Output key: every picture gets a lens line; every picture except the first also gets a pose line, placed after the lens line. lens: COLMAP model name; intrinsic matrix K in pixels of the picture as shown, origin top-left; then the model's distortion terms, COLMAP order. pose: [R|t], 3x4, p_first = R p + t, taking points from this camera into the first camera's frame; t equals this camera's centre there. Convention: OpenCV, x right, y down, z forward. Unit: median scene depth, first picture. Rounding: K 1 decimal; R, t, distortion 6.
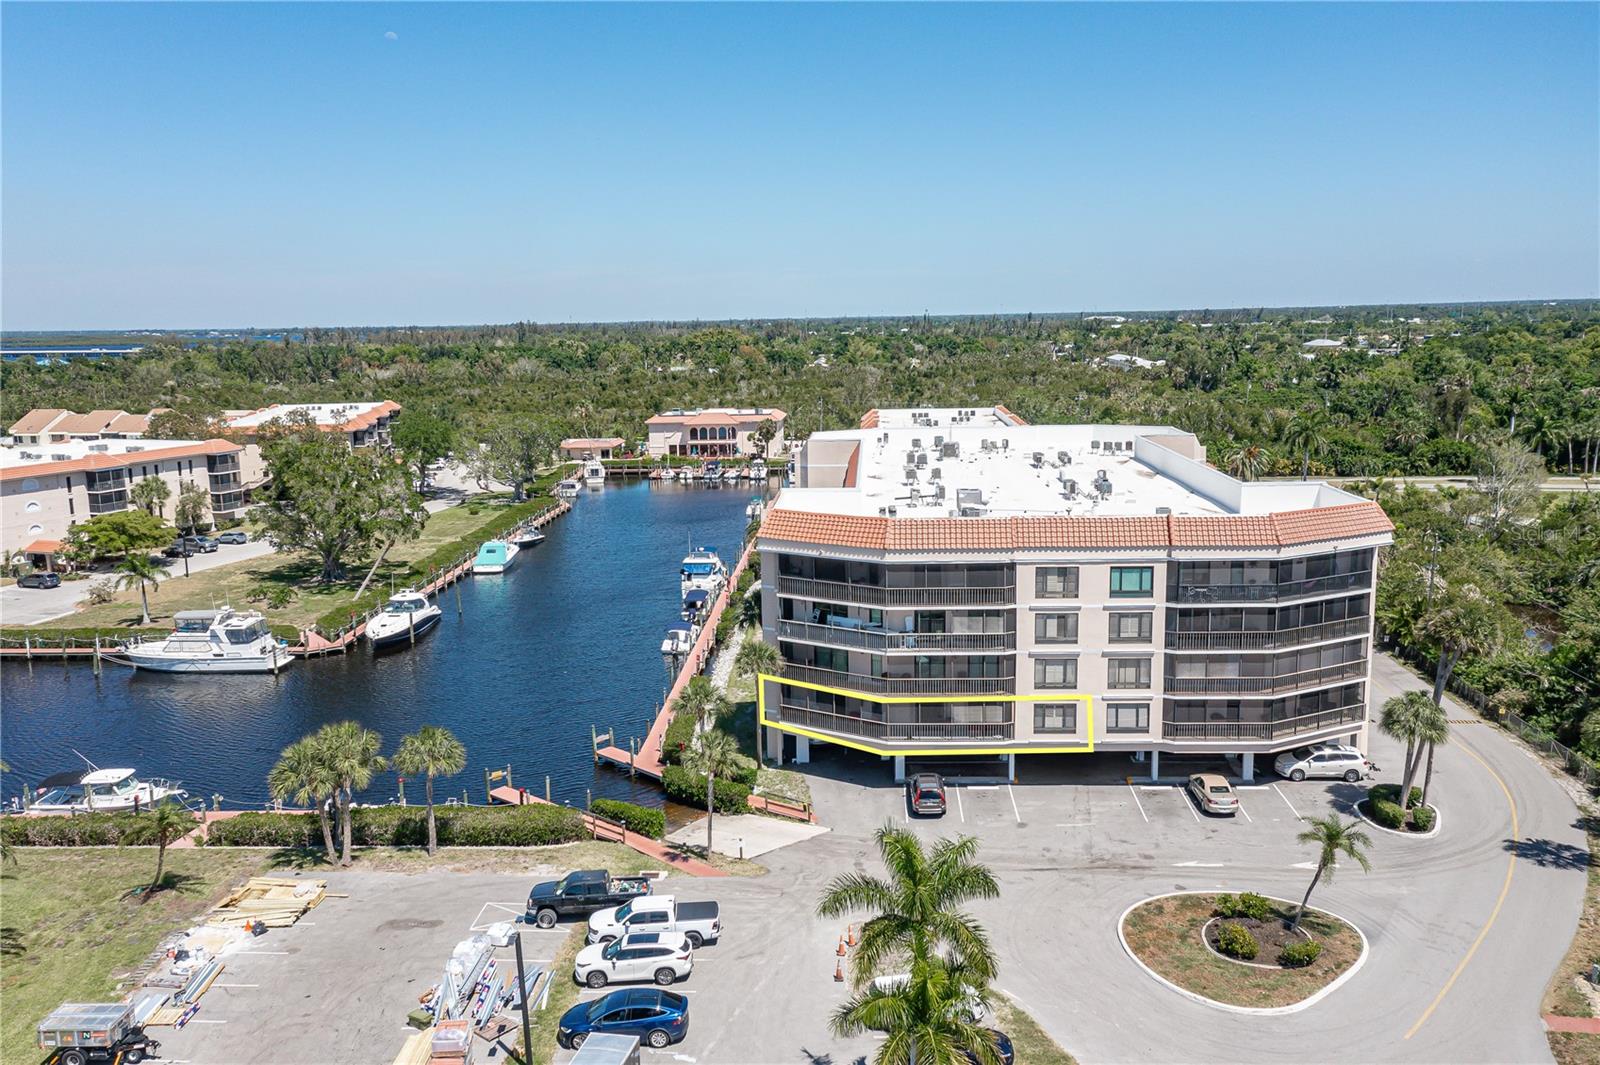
lens RADIAL K [[1268.3, 0, 796.7], [0, 1268.3, 538.3], [0, 0, 1]] dist [-0.021748, 0.024037]
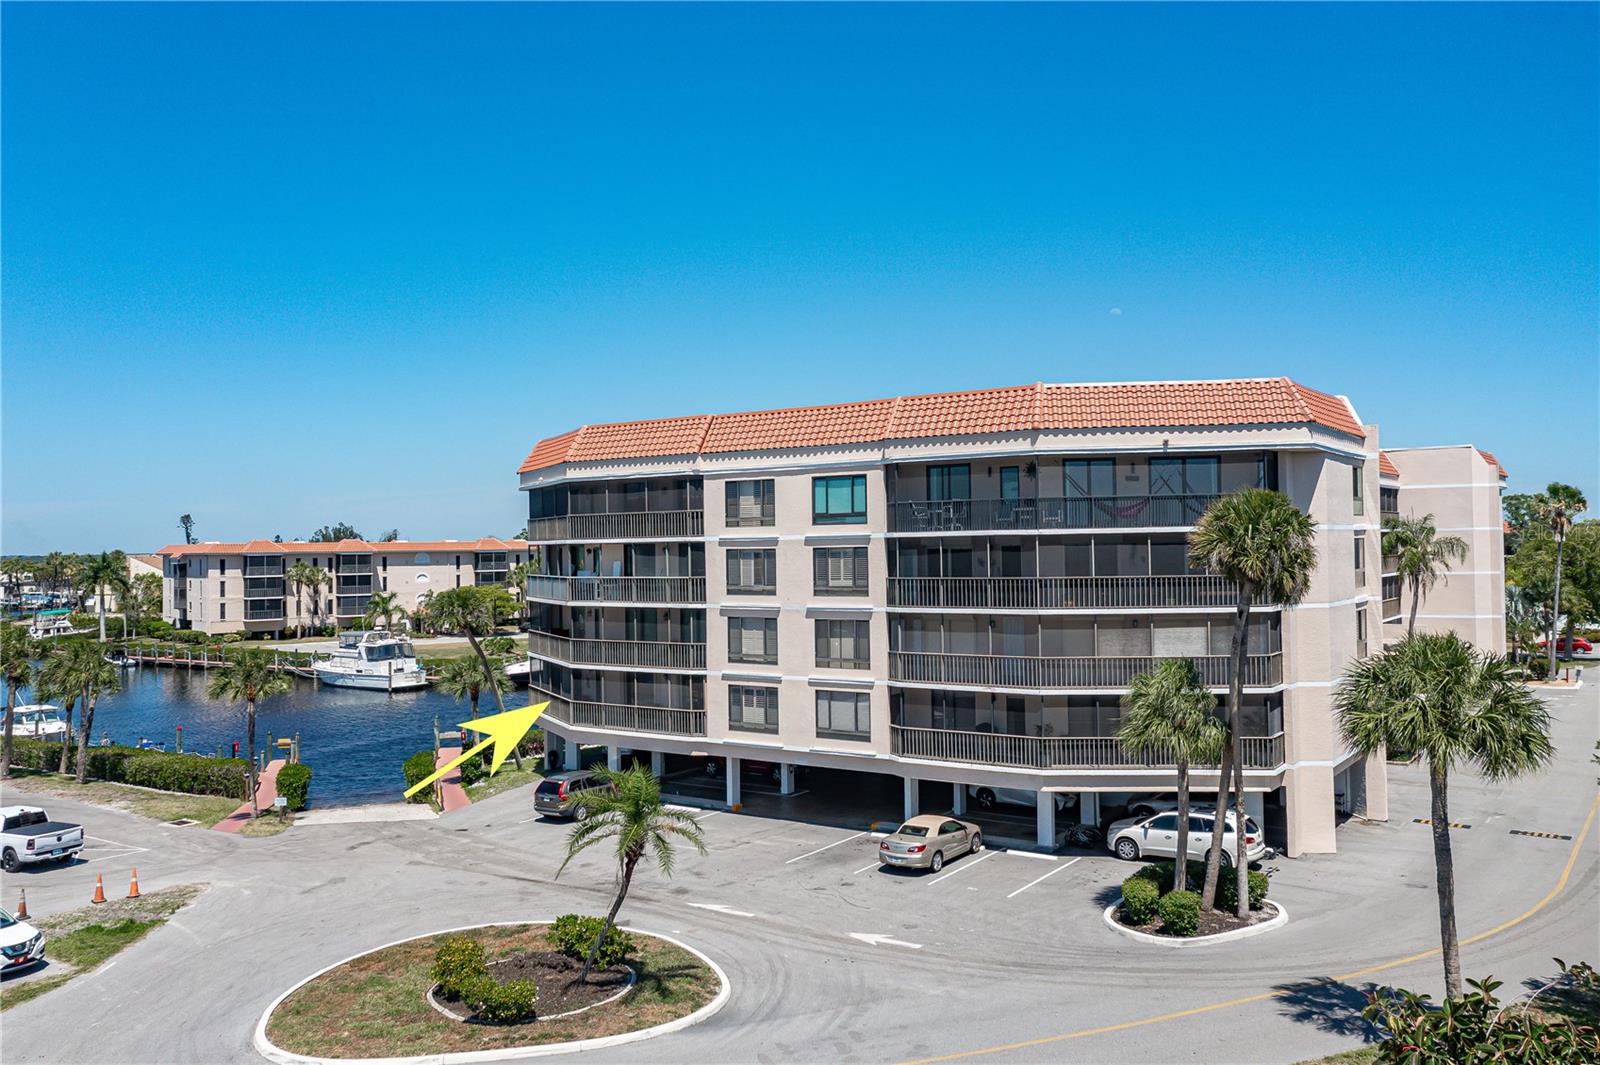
lens RADIAL K [[1268.3, 0, 805.0], [0, 1268.3, 532.2], [0, 0, 1]] dist [-0.021748, 0.024037]
pose [[0.858866, 0.003975, -0.512186, 0.578887], [-0.091992, 0.984907, -0.146614, 0.147555], [0.503872, 0.173039, 0.846268, 0.428279]]
